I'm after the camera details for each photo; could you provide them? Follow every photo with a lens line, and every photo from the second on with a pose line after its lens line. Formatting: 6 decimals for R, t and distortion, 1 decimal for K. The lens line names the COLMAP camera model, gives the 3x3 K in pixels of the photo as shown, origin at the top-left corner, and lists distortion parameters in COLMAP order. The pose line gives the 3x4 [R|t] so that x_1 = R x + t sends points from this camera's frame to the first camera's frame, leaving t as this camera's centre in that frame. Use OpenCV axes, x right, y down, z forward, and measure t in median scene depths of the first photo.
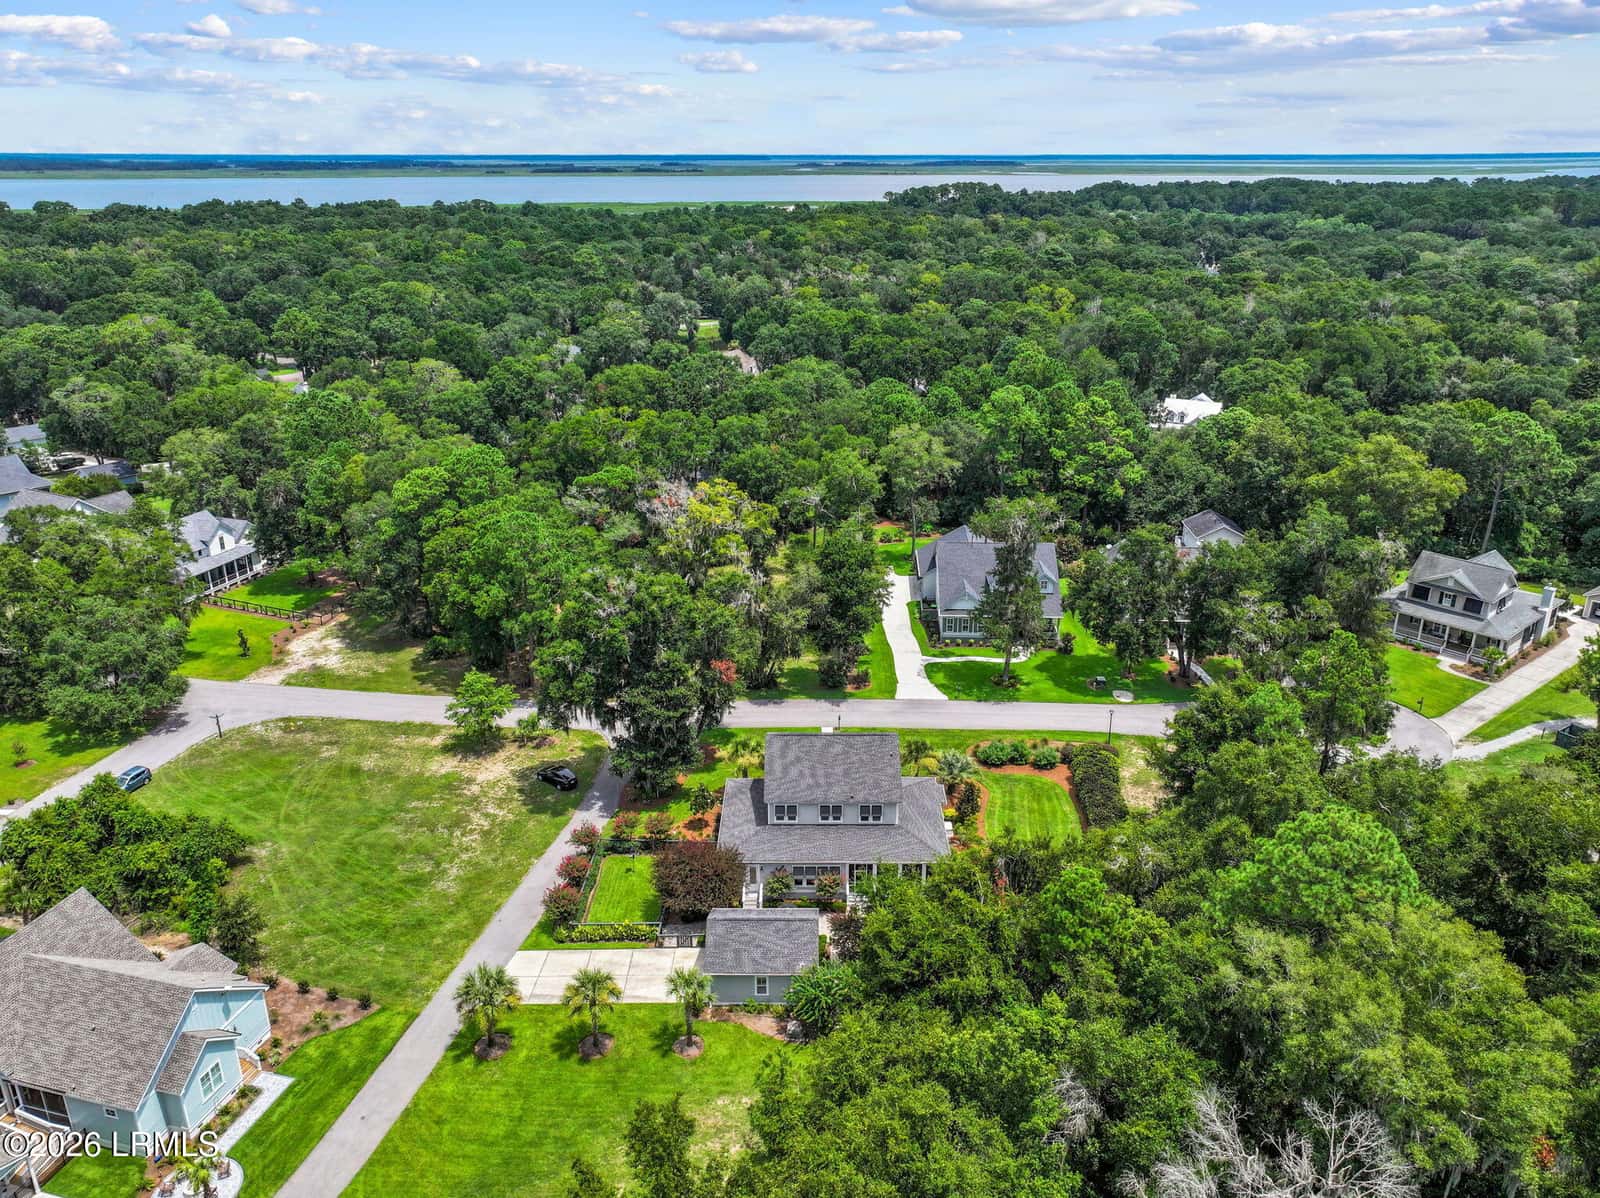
lens RADIAL K [[1166.3, 0, 806.2], [0, 1166.3, 599.9], [0, 0, 1]] dist [0.001095, 0.004421]
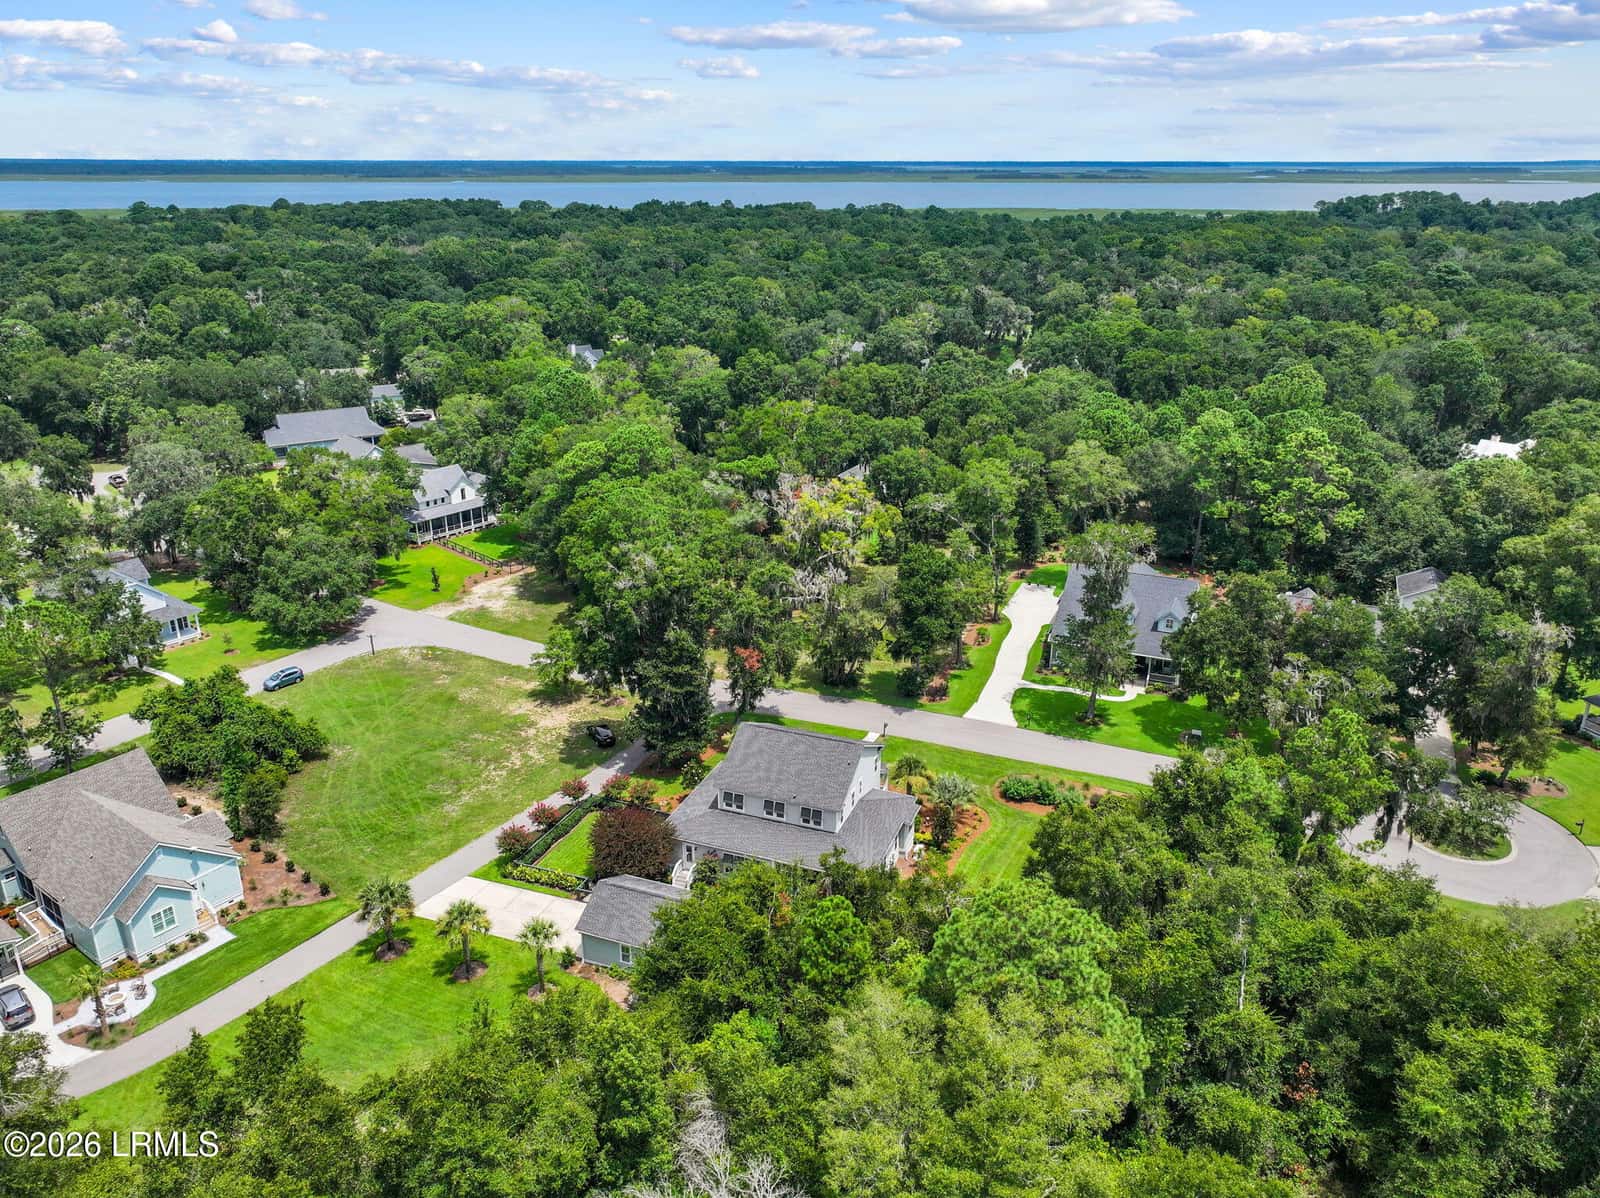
lens RADIAL K [[1156.4, 0, 805.8], [0, 1156.4, 597.7], [0, 0, 1]] dist [0.001529, 0.004020]
pose [[0.934174, 0.127403, -0.333298, 0.256394], [-0.128662, 0.991518, 0.018390, -0.014086], [0.332814, 0.025703, 0.942642, 0.047251]]
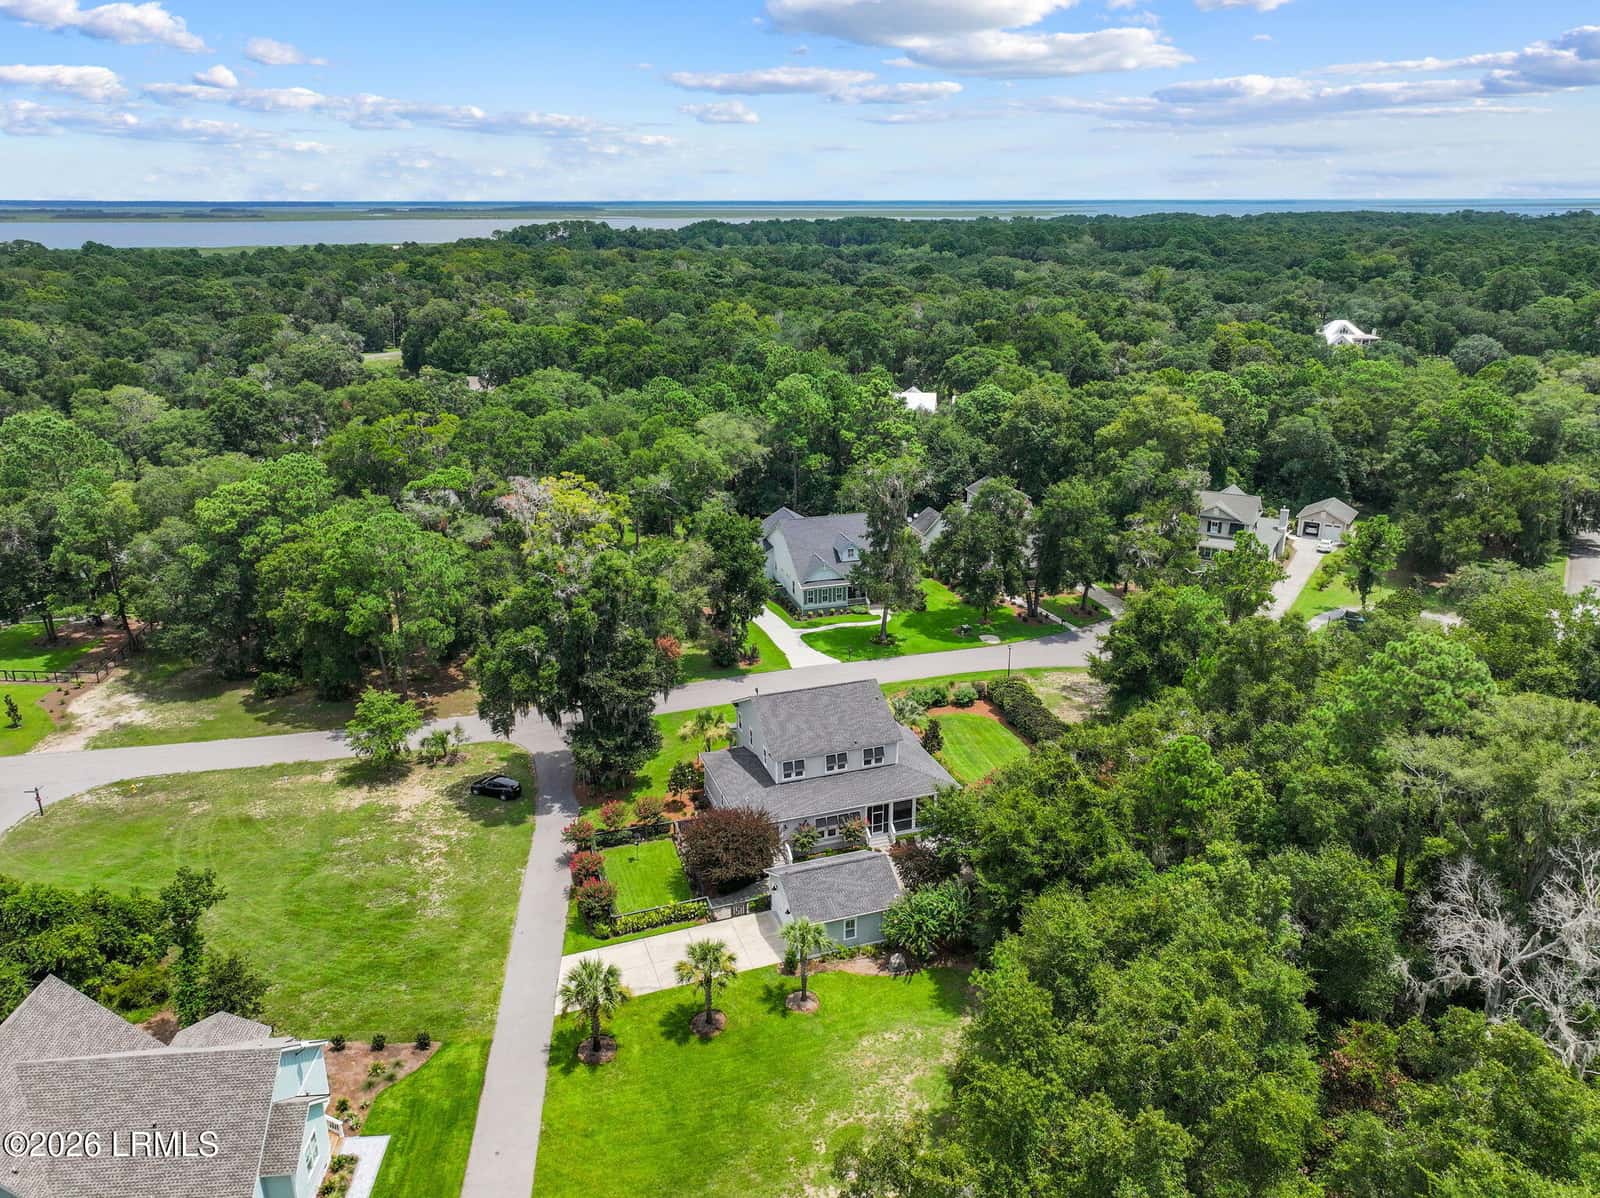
lens RADIAL K [[1156.4, 0, 805.8], [0, 1156.4, 597.7], [0, 0, 1]] dist [0.001529, 0.004020]
pose [[0.941389, -0.110035, 0.318873, -0.218691], [0.121182, 0.992513, -0.015266, 0.040001], [-0.314805, 0.053013, 0.947675, 0.046584]]
